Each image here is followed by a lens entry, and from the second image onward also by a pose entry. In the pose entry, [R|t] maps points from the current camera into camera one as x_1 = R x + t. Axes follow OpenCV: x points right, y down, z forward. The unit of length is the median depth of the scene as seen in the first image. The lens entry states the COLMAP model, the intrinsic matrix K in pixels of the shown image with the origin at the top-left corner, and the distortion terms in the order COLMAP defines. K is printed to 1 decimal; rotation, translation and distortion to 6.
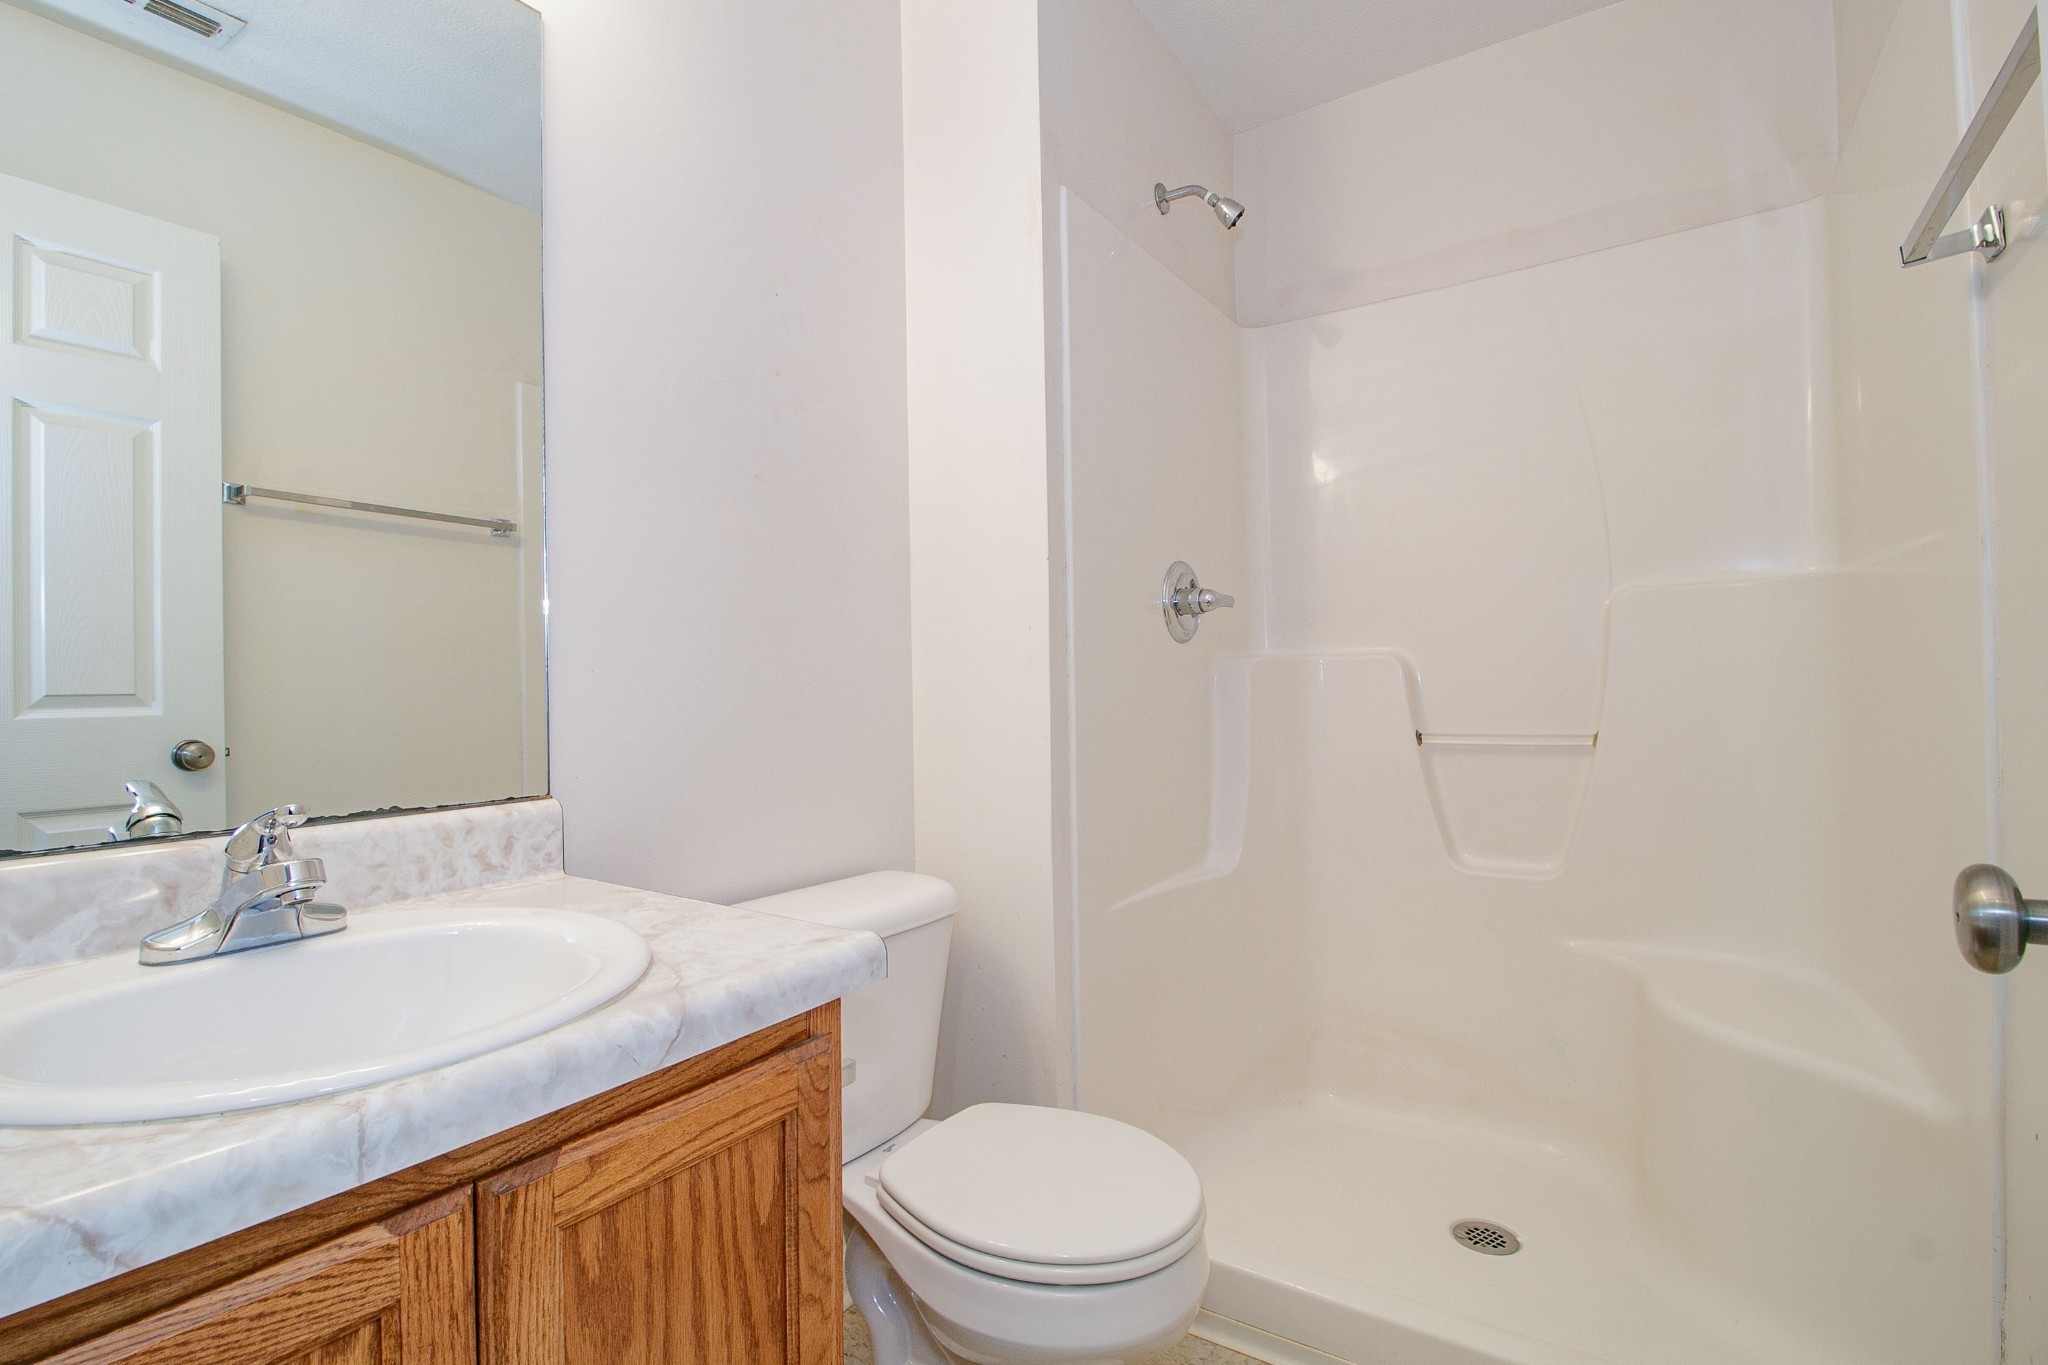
lens RADIAL K [[977.5, 0, 1031.8], [0, 977.5, 676.6], [0, 0, 1]] dist [0.010472, -0.016568]
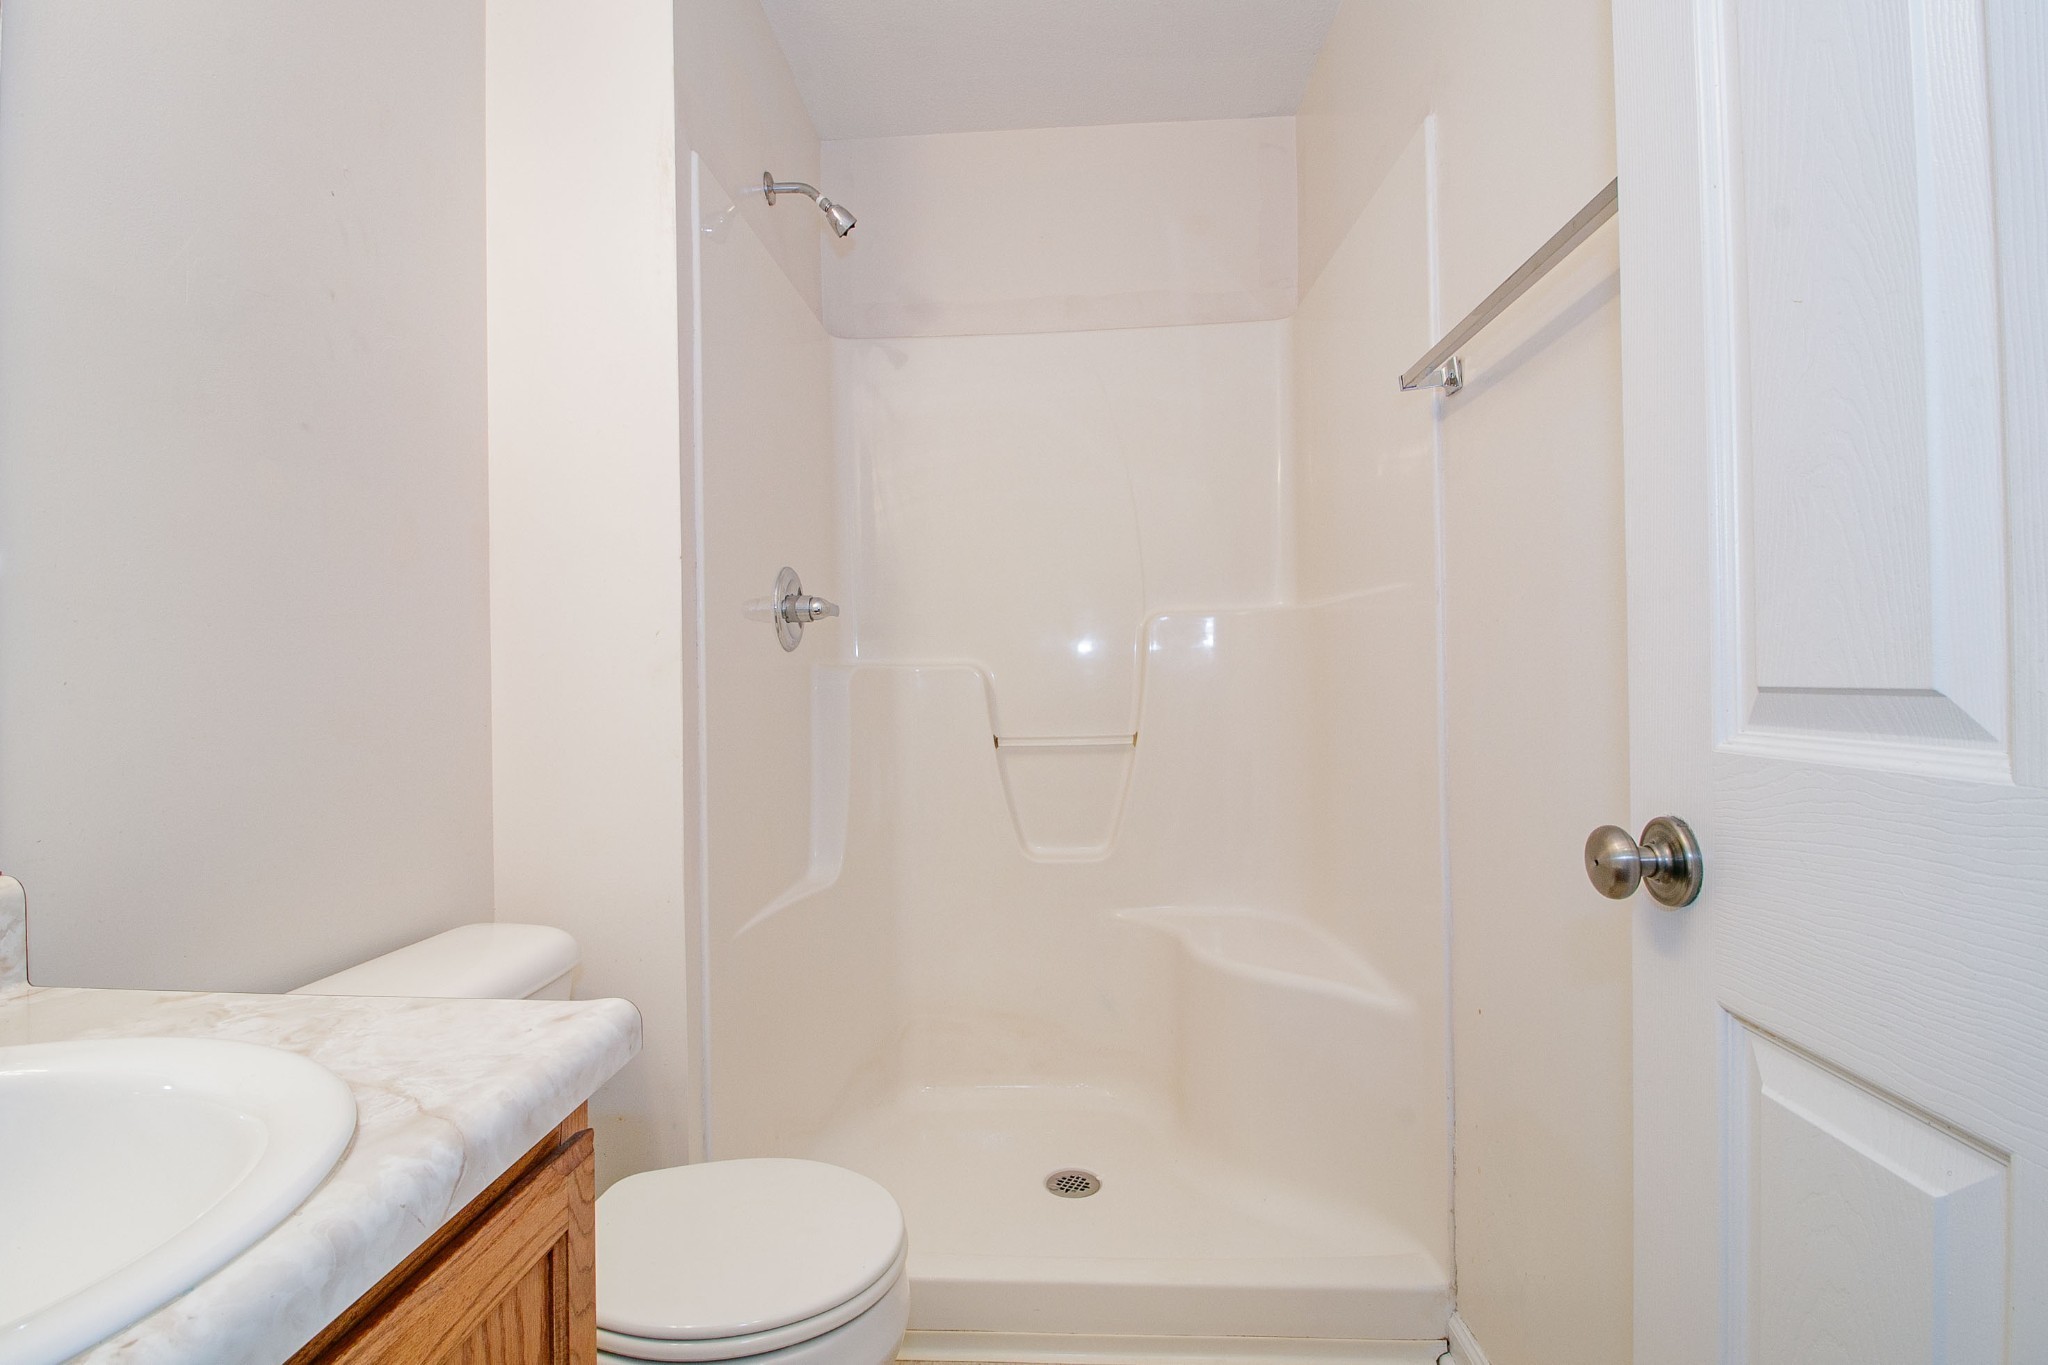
lens RADIAL K [[977.5, 0, 1031.8], [0, 977.5, 676.6], [0, 0, 1]] dist [0.010472, -0.016568]
pose [[0.859309, 0.004216, 0.511439, -0.222032], [-0.002275, 0.999988, -0.004421, -0.009742], [-0.511452, 0.002636, 0.859308, 0.073077]]
